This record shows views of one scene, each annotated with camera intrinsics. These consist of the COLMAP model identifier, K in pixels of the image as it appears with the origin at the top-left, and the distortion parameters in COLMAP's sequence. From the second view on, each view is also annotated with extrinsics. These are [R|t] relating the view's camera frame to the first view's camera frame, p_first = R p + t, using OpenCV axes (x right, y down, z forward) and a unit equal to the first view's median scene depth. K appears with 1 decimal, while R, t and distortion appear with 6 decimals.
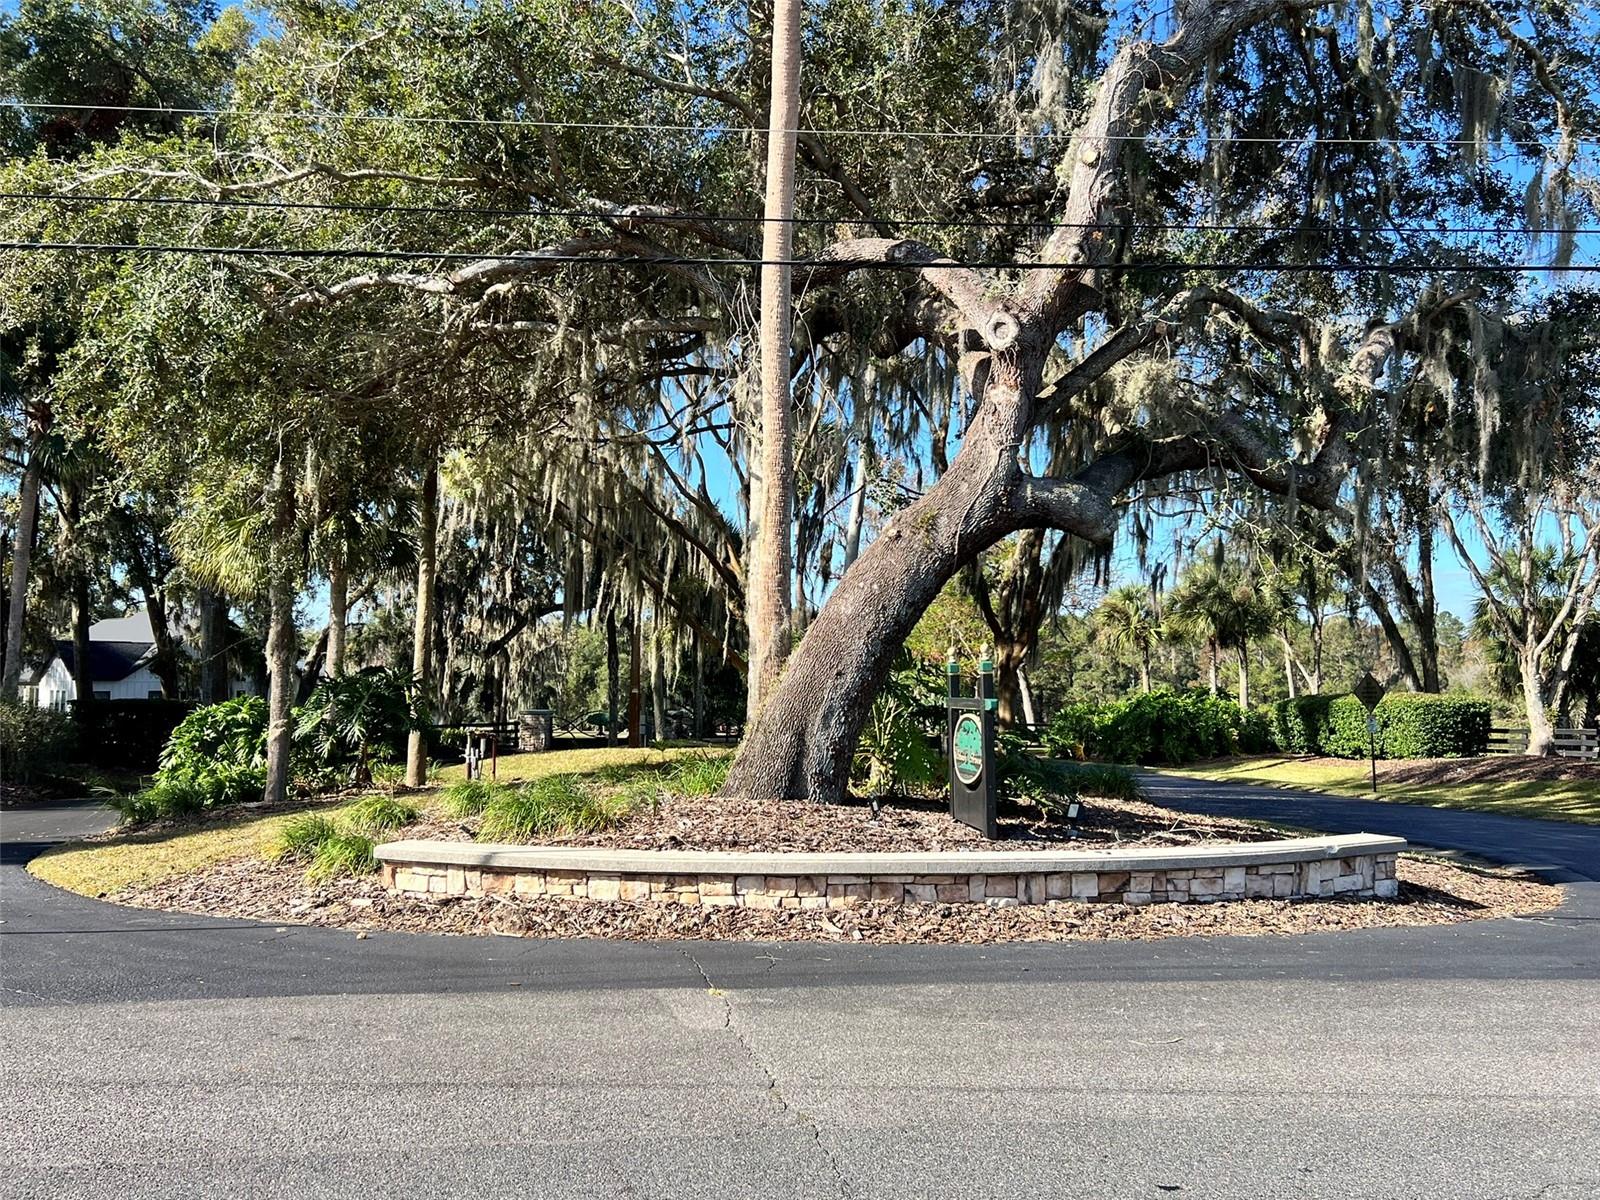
lens RADIAL K [[1245.0, 0, 800.0], [0, 1245.0, 600.0], [0, 0, 1]] dist [0.121992, -0.198140]
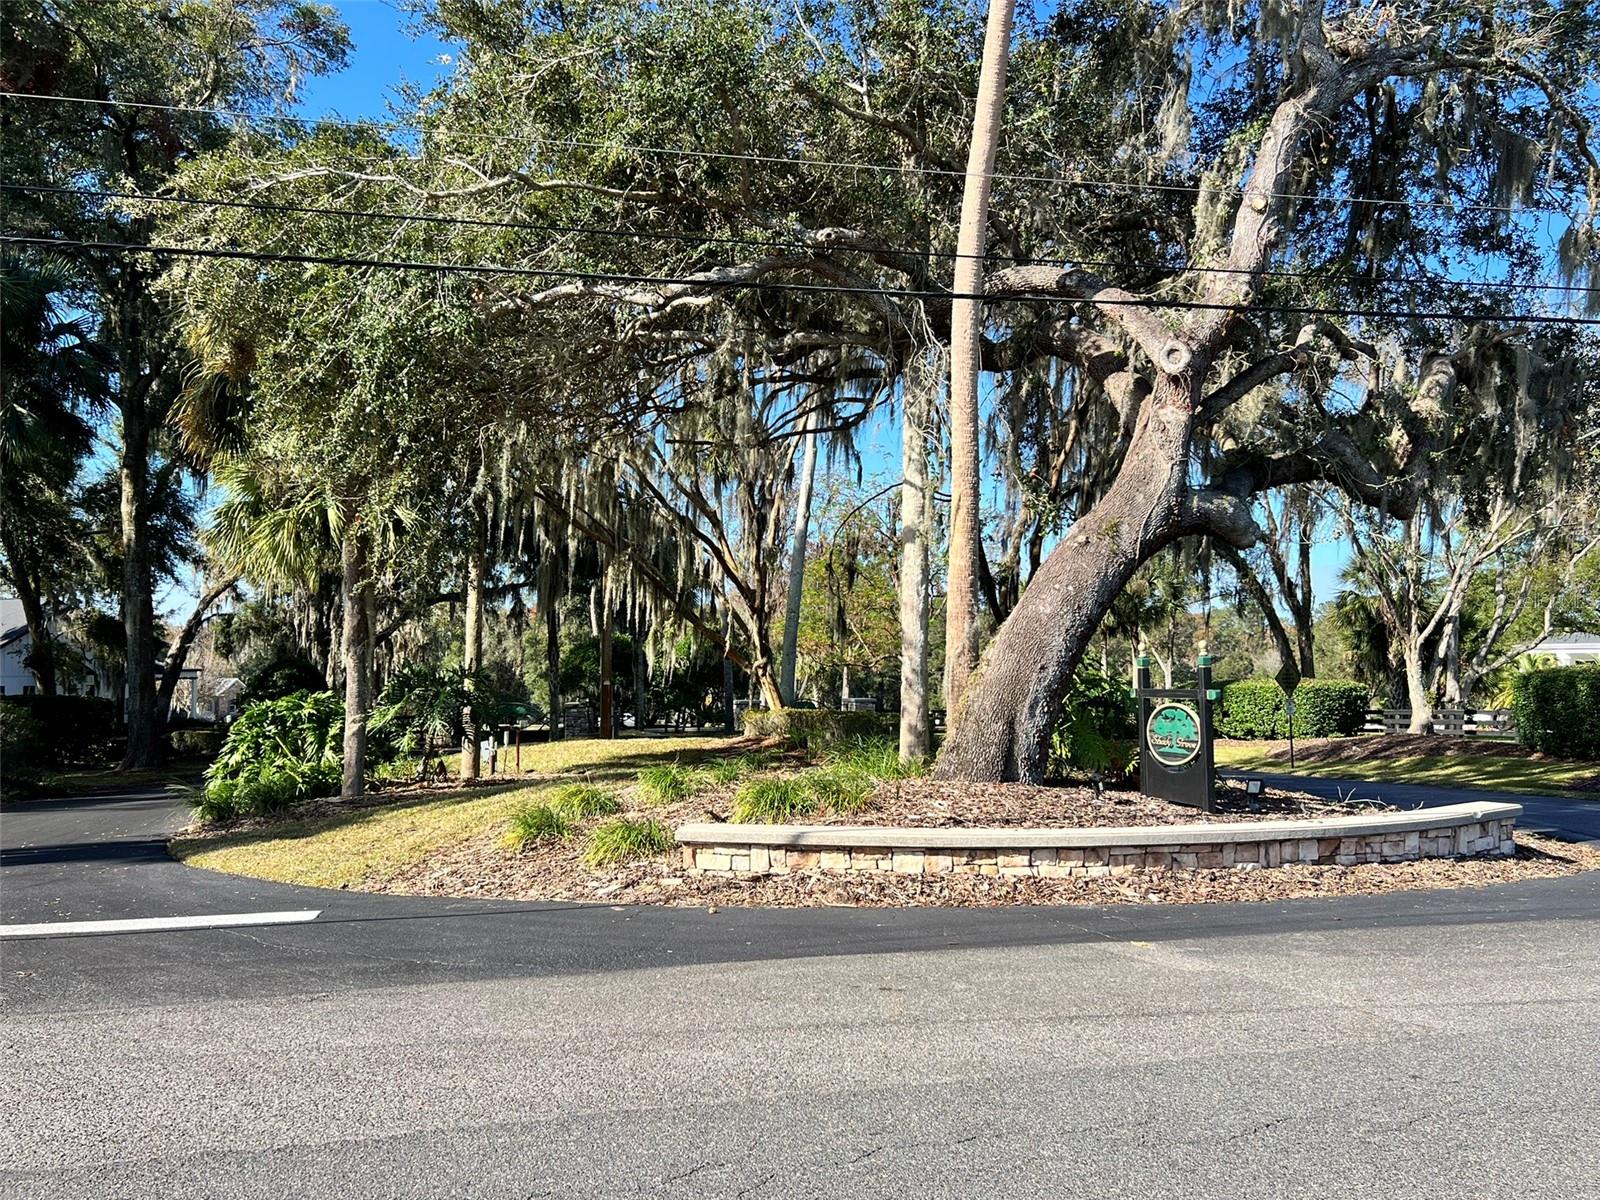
lens RADIAL K [[1252.2, 0, 798.8], [0, 1252.2, 620.5], [0, 0, 1]] dist [0.086258, -0.100097]
pose [[0.989669, -0.000664, 0.143368, -0.326757], [-0.002939, 0.999685, 0.024919, -0.008815], [-0.143340, -0.025083, 0.989356, -0.061123]]
